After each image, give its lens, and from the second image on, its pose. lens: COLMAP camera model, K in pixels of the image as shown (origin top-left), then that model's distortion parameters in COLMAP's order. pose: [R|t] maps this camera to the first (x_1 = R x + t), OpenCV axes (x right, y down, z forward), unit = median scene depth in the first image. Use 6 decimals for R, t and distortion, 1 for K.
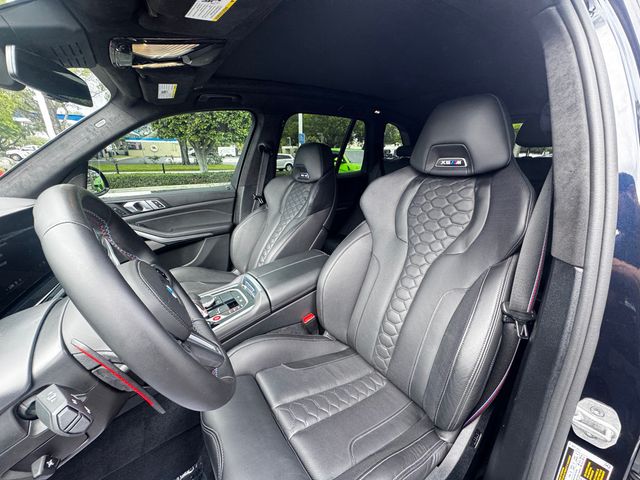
lens RADIAL K [[257.0, 0, 320.2], [0, 257.0, 240.6], [0, 0, 1]] dist [0.000261, 0.000023]
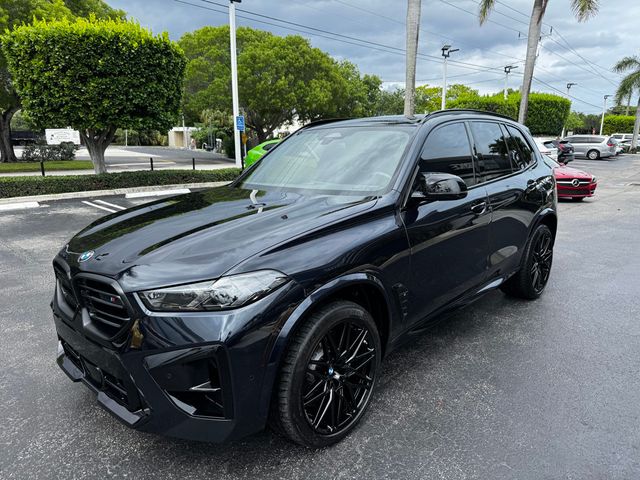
lens RADIAL K [[453.7, 0, 319.6], [0, 453.7, 239.2], [0, 0, 1]] dist [0.005717, -0.009813]
pose [[0.980463, -0.052091, 0.189680, -0.126983], [0.071760, 0.992562, -0.098343, 0.065863], [-0.183146, 0.110033, 0.976908, -0.252407]]
